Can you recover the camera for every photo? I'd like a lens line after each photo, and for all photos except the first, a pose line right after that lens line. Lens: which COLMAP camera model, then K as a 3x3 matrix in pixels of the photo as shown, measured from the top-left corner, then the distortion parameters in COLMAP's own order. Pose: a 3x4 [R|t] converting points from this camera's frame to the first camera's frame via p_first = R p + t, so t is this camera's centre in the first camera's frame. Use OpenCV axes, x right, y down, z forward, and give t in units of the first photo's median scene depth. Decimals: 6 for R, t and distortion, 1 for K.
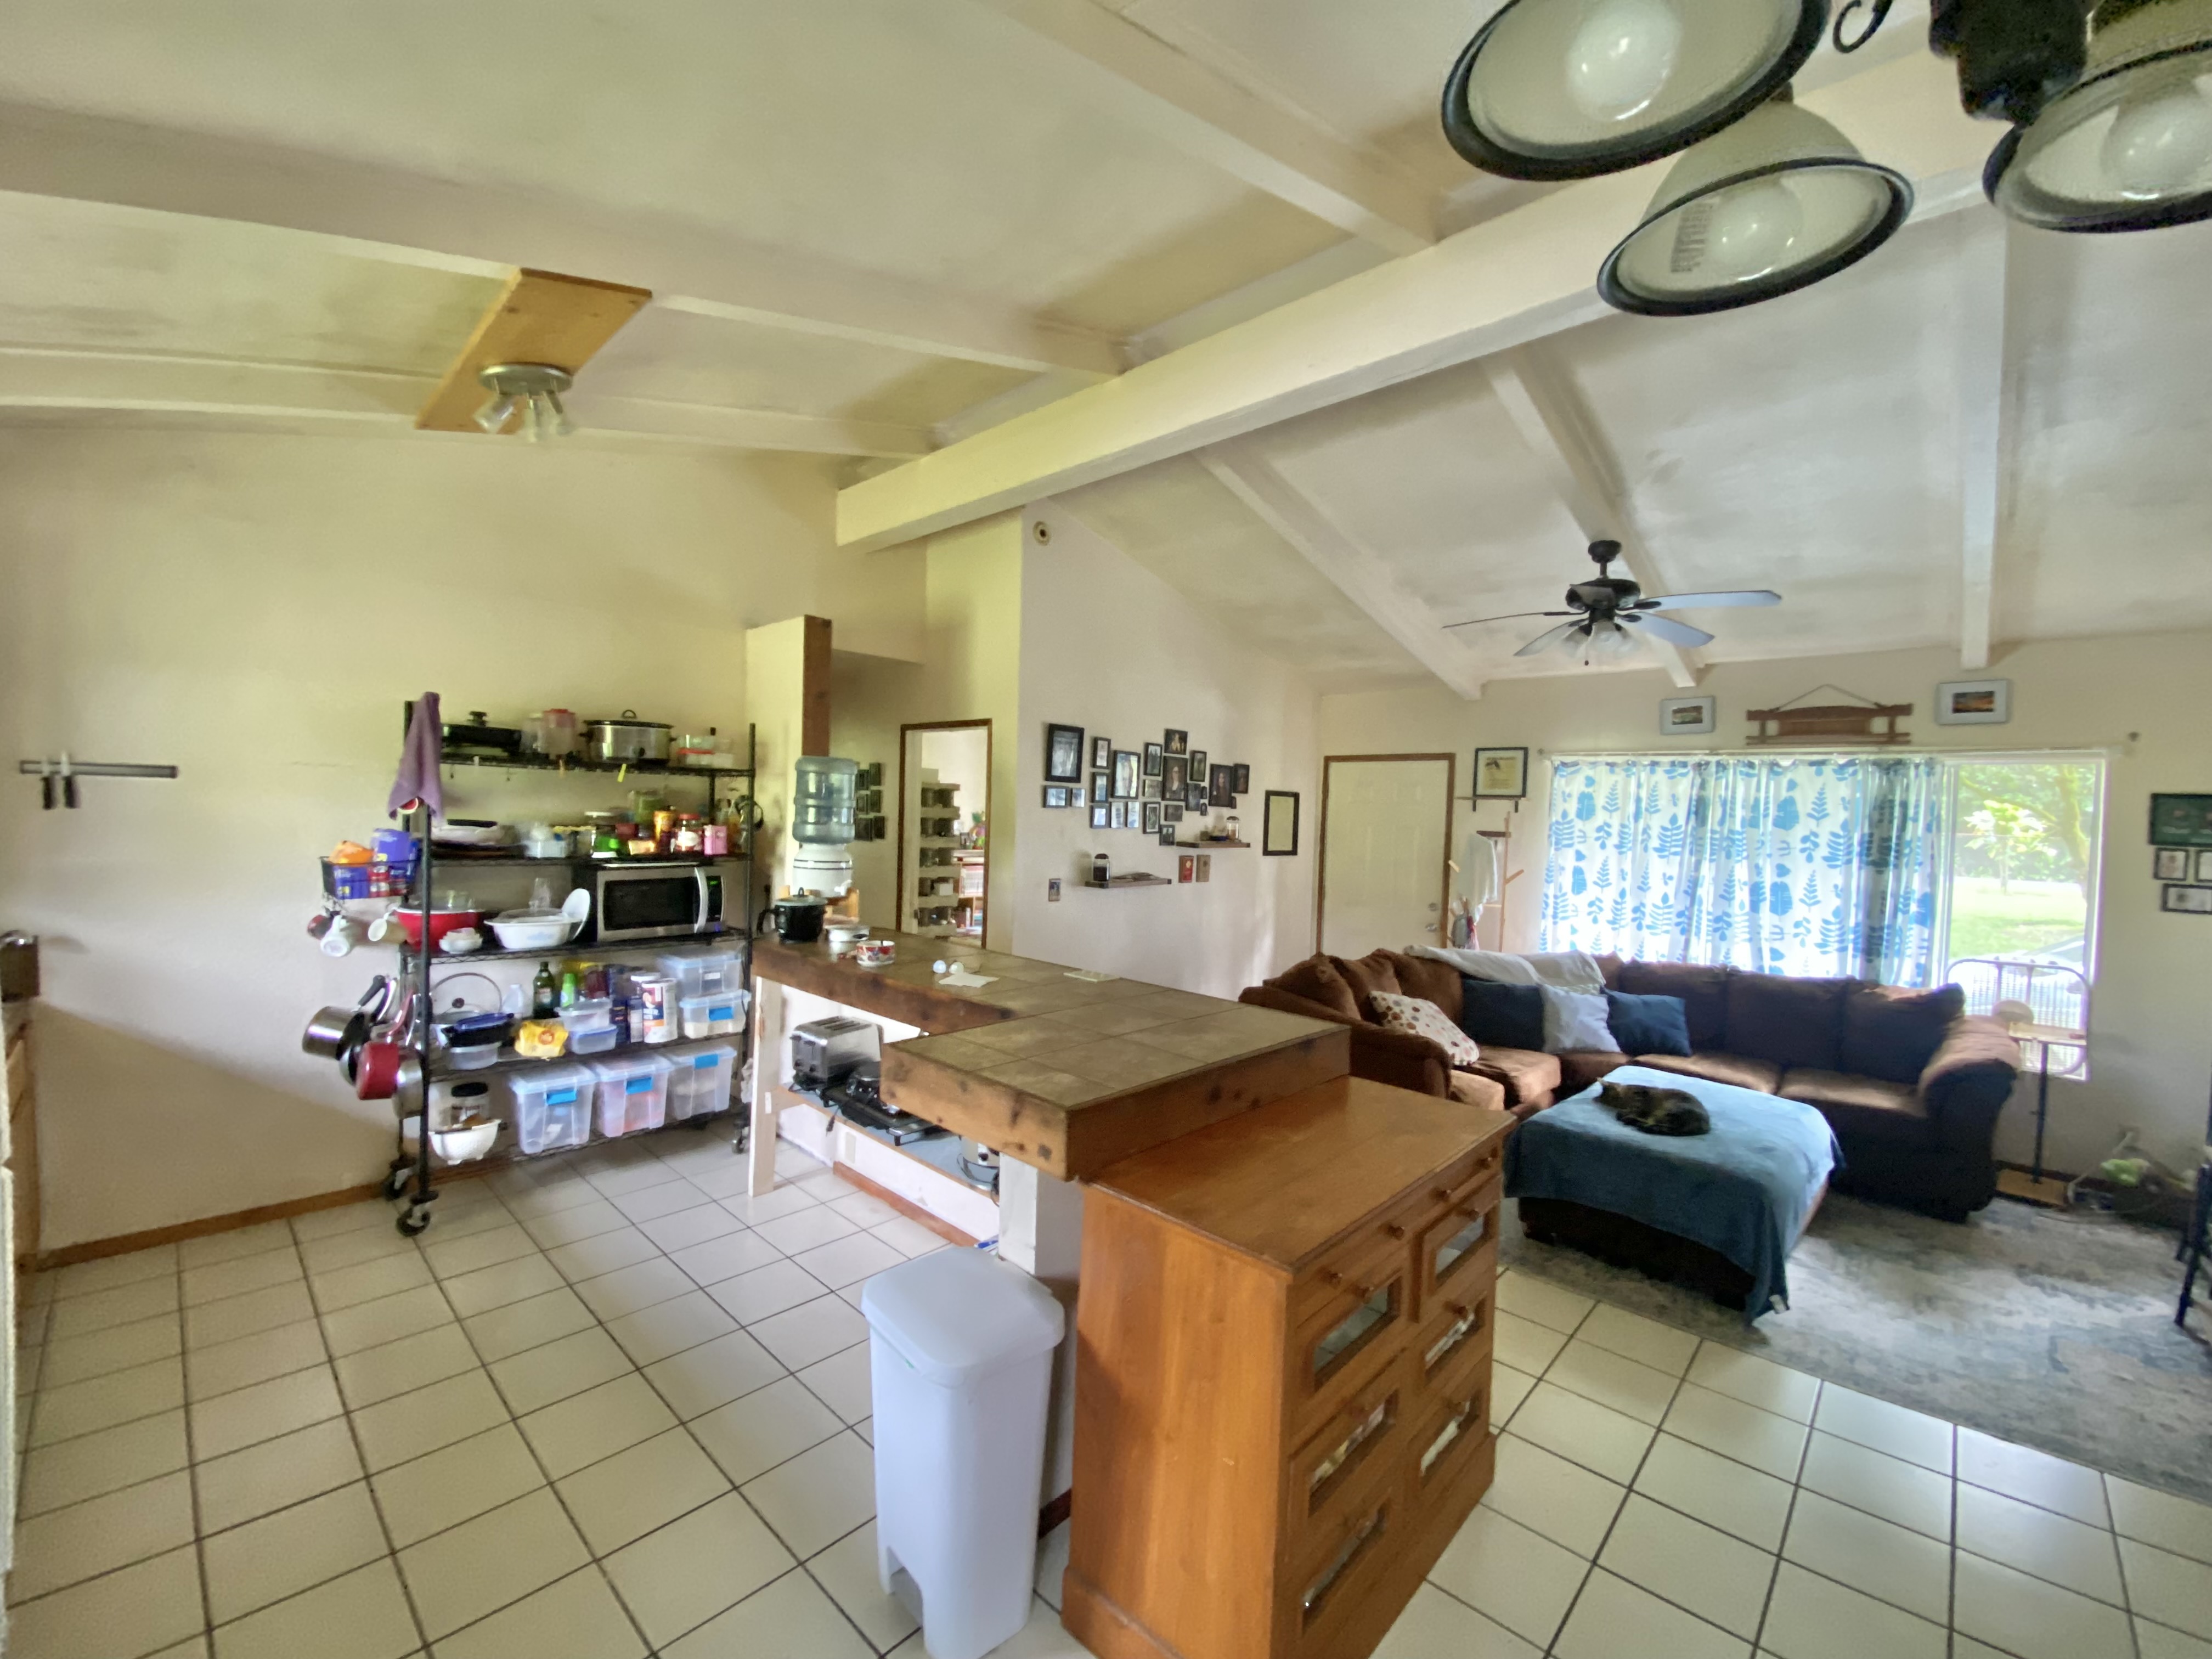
lens RADIAL K [[892.6, 0, 1085.6], [0, 892.6, 834.0], [0, 0, 1]] dist [-0.014792, -0.005990]
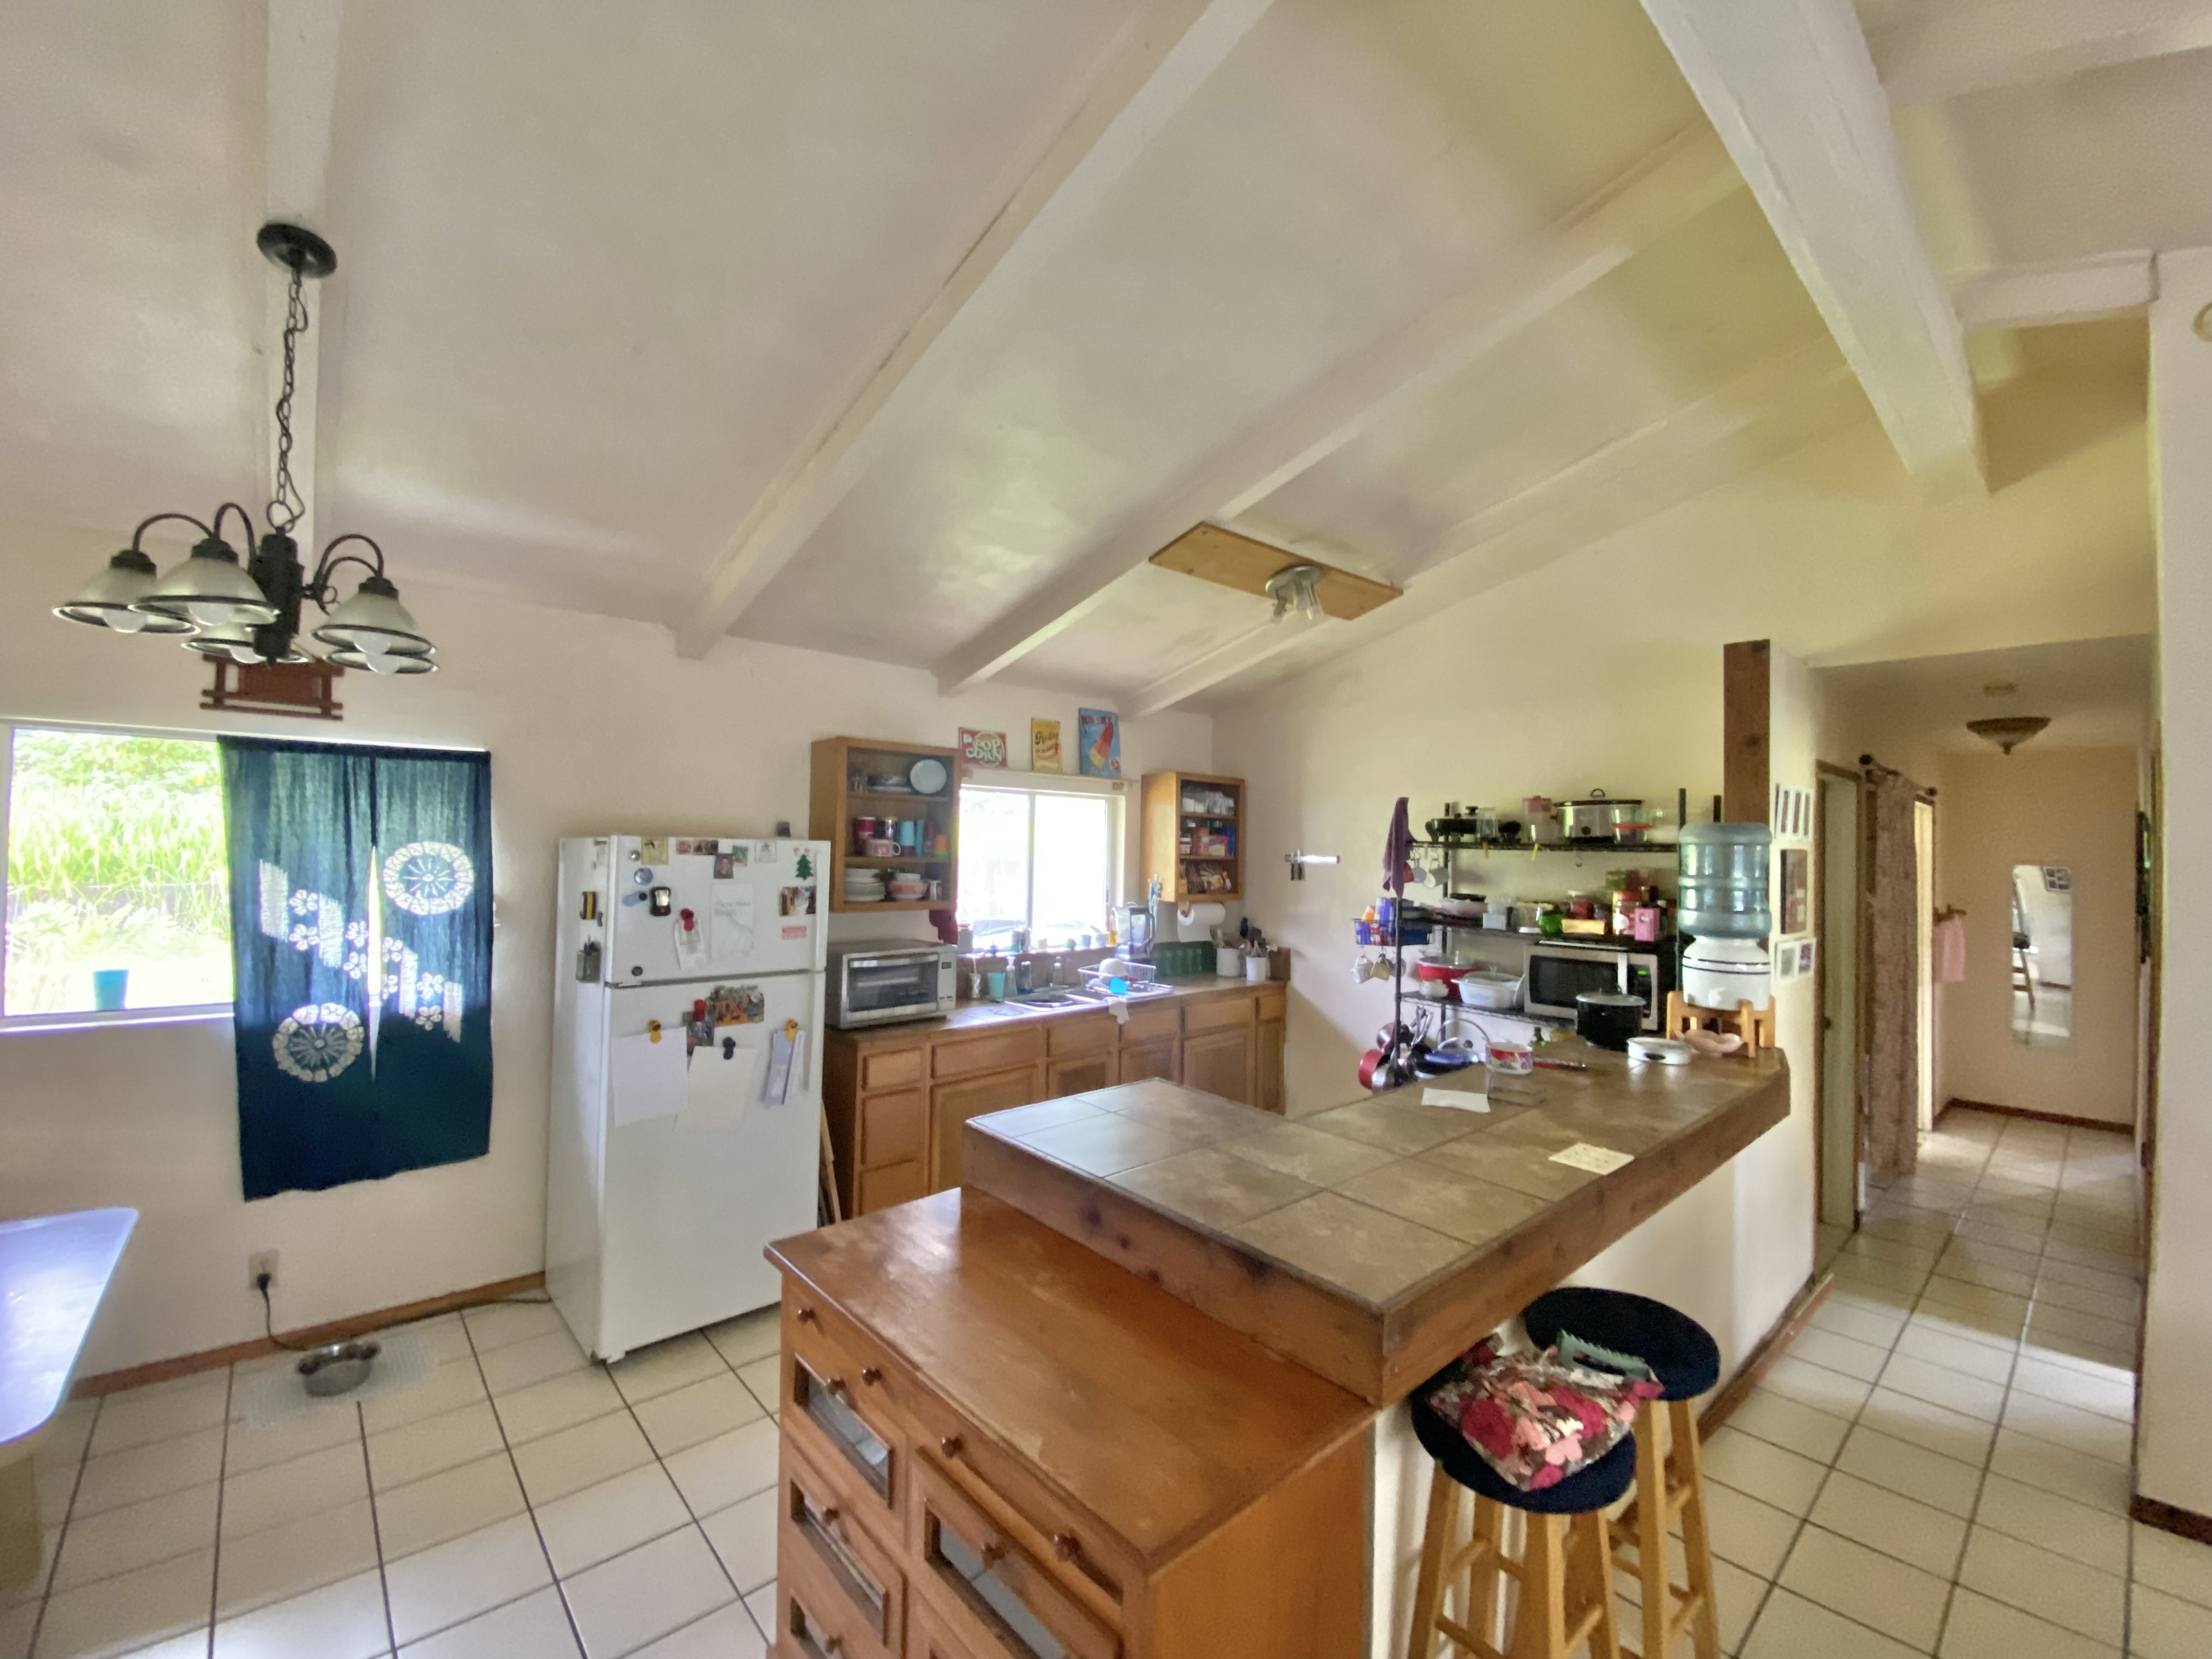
lens RADIAL K [[892.6, 0, 1124.3], [0, 892.6, 834.0], [0, 0, 1]] dist [-0.014792, -0.005990]
pose [[-0.099337, -0.049869, -0.993803, 0.407202], [-0.051916, 0.997643, -0.044872, -0.013198], [0.993699, 0.047137, -0.101691, 0.446782]]
